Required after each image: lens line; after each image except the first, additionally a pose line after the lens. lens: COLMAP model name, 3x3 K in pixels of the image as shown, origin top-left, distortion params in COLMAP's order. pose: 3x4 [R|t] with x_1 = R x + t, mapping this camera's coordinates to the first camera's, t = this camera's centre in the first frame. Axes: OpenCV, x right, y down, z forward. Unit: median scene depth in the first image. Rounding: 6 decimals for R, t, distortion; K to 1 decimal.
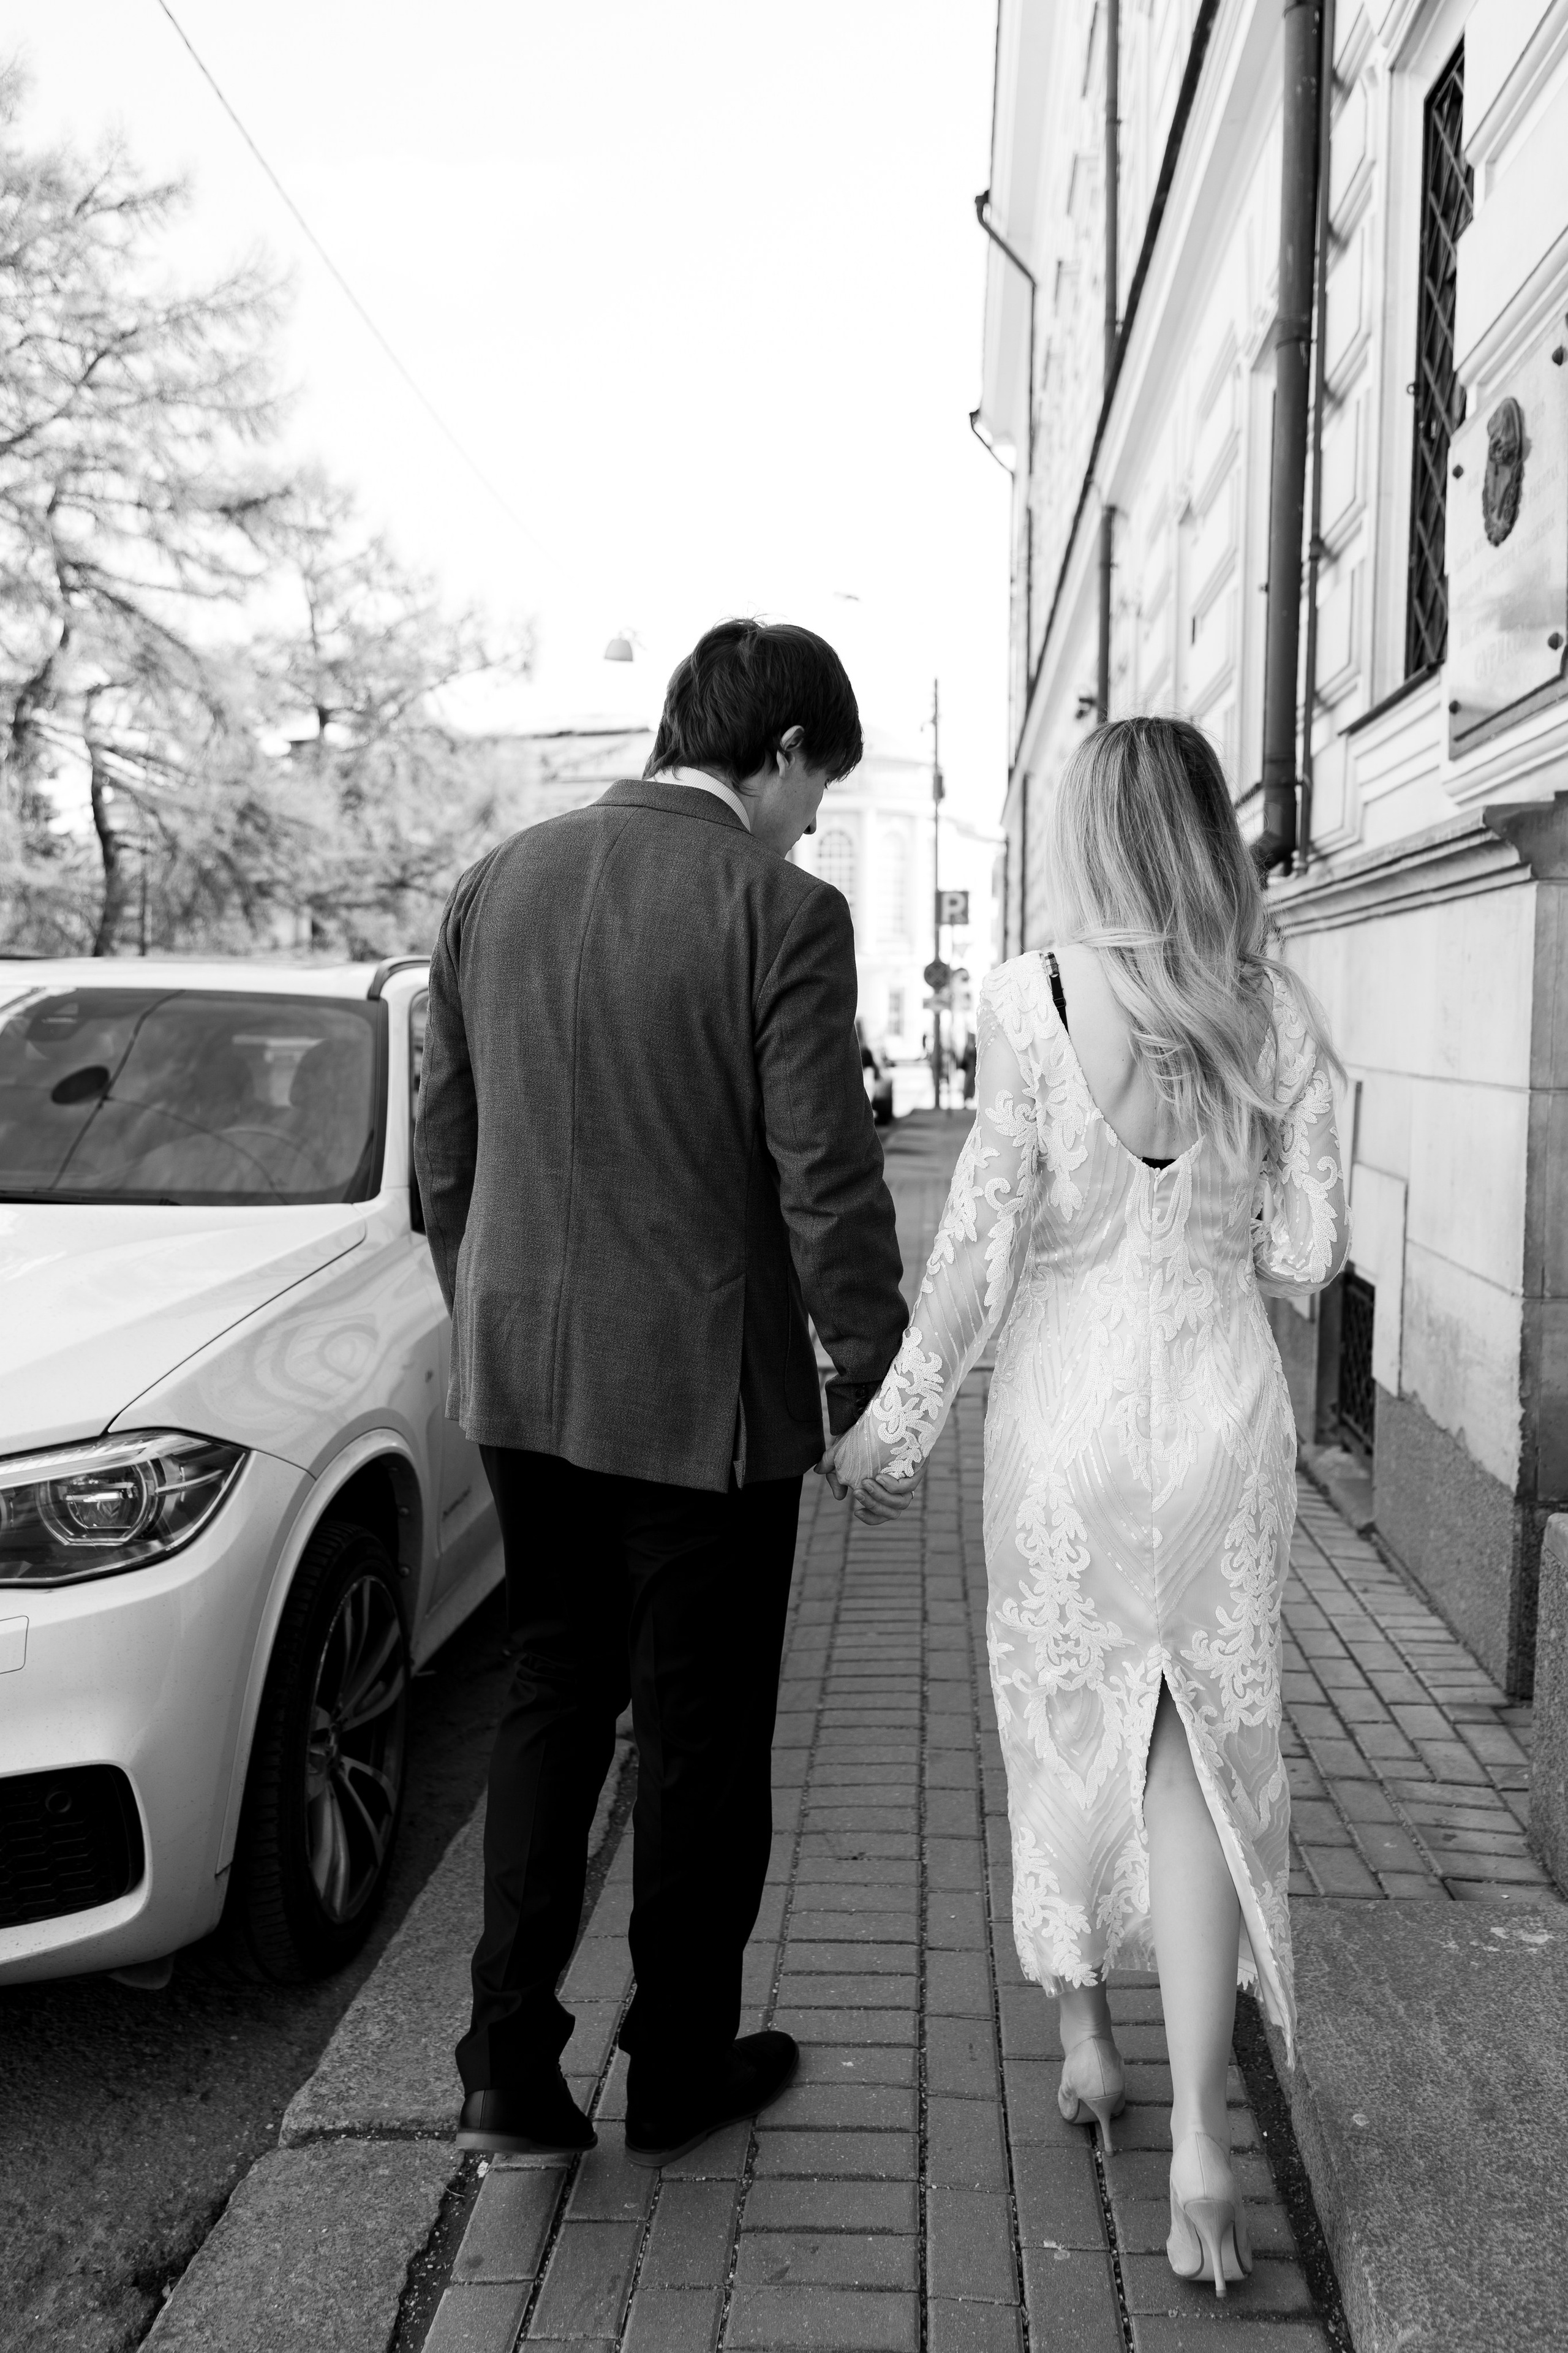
lens RADIAL K [[1922.0, 0, 784.0], [0, 1922.0, 1176.5], [0, 0, 1]] dist [-0.002064, -0.019299]
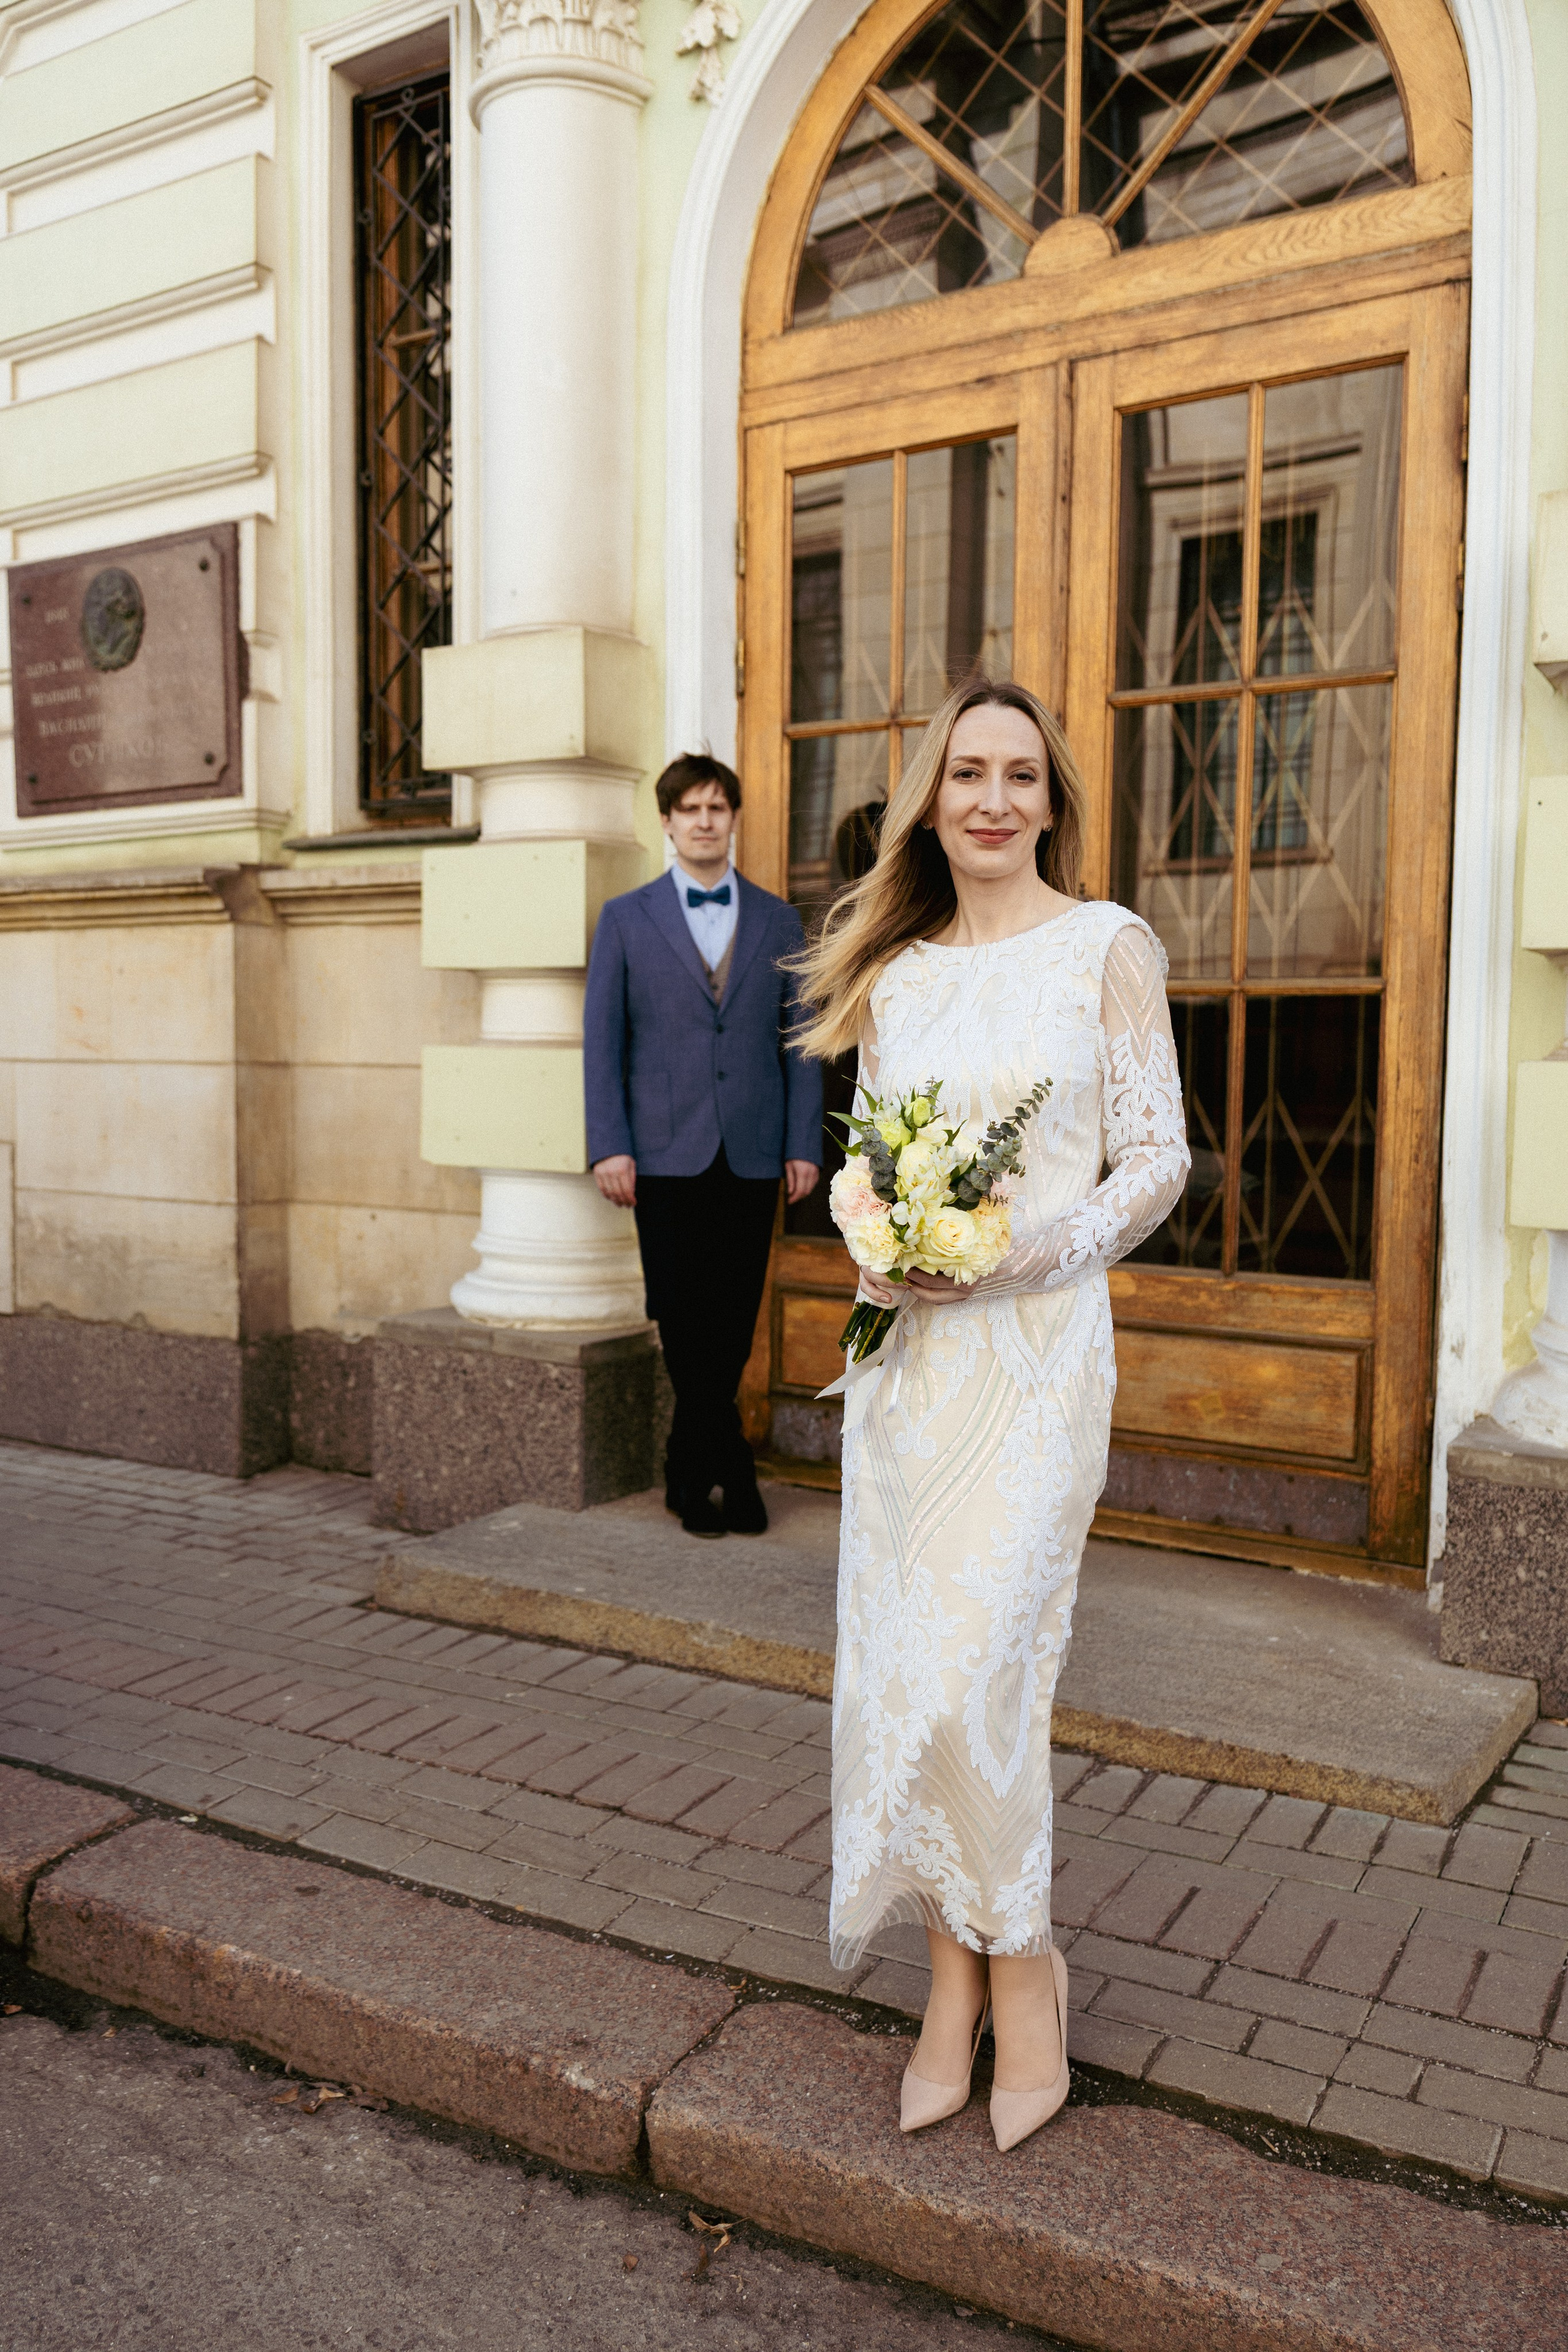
lens RADIAL K [[1760.7, 0, 784.0], [0, 1760.7, 1176.0], [0, 0, 1]] dist [0.014773, -0.028762]
pose [[0.453544, -0.062179, 0.889062, -0.725493], [0.066729, 0.997132, 0.035696, 0.024471], [-0.888732, 0.043137, 0.456393, 0.008471]]
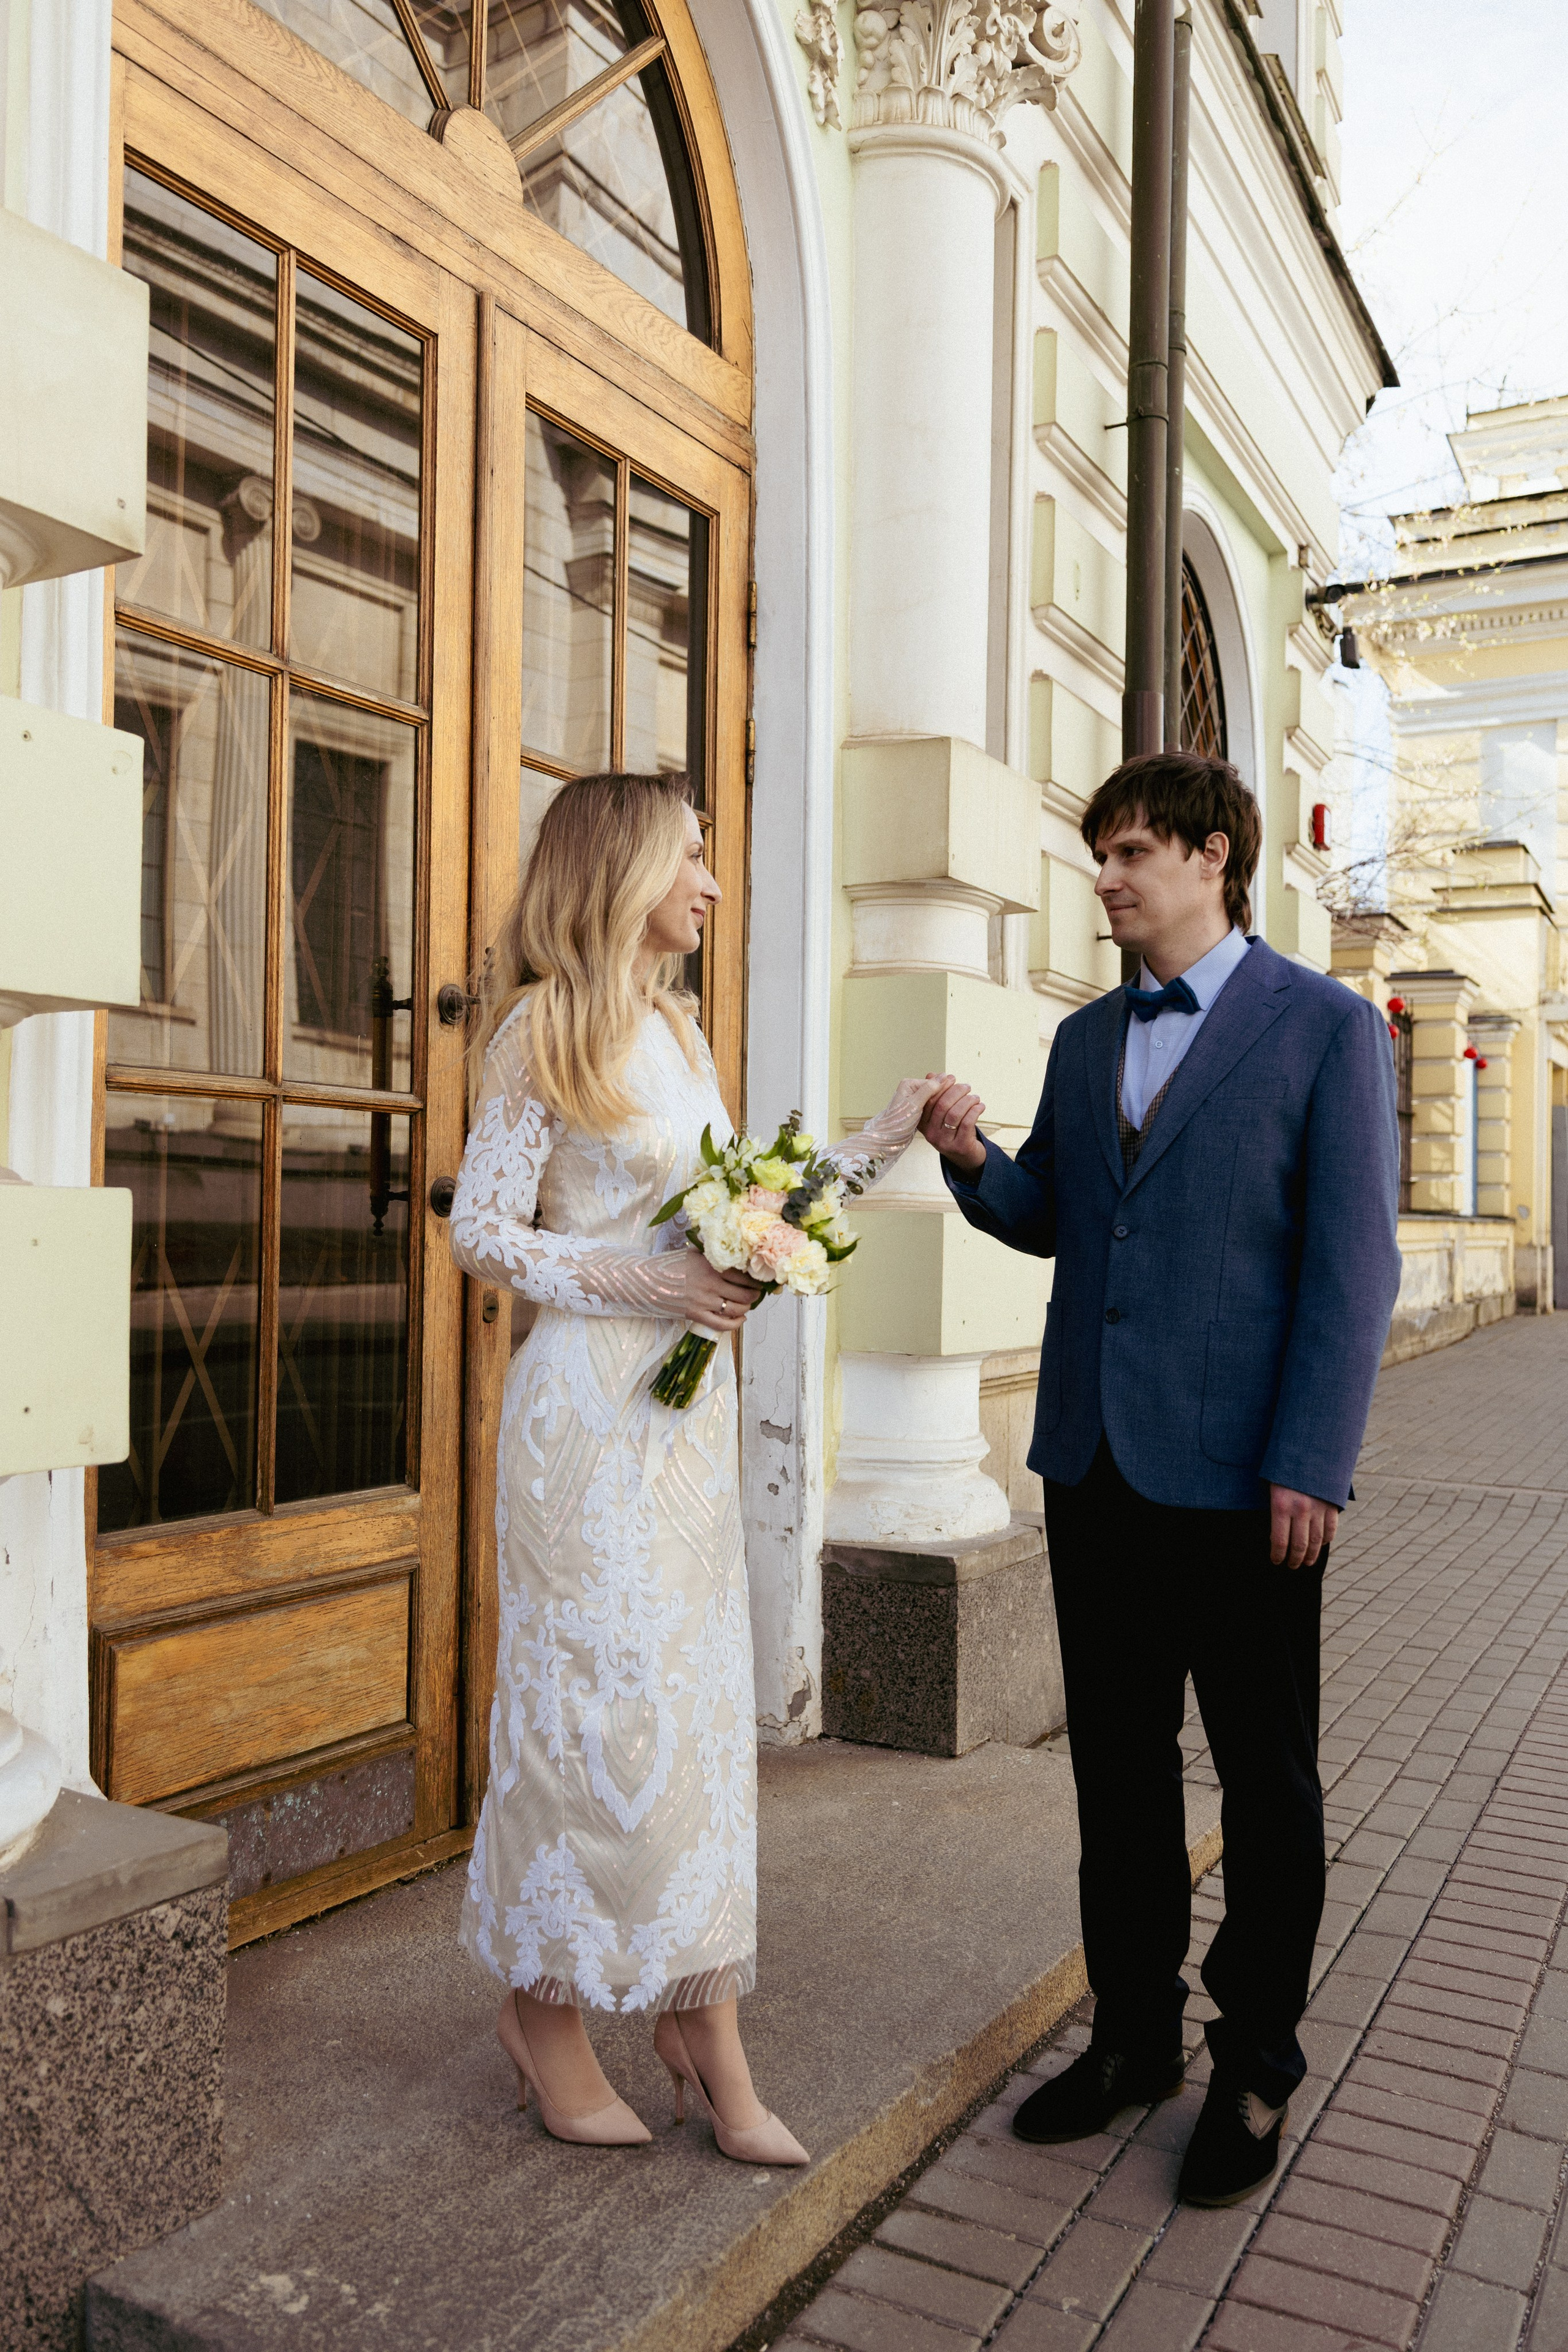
lens RADIAL K [[1858.2, 0, 779.9], [0, 1858.2, 1184.4], [0, 0, 1]] dist [0.009537, -0.007255]
pose [[-0.898262, -0.010303, 0.439340, -0.094252], [0.017534, 0.998089, 0.059257, -0.067470], [-0.439111, 0.060932, -0.896364, 1.208277]]
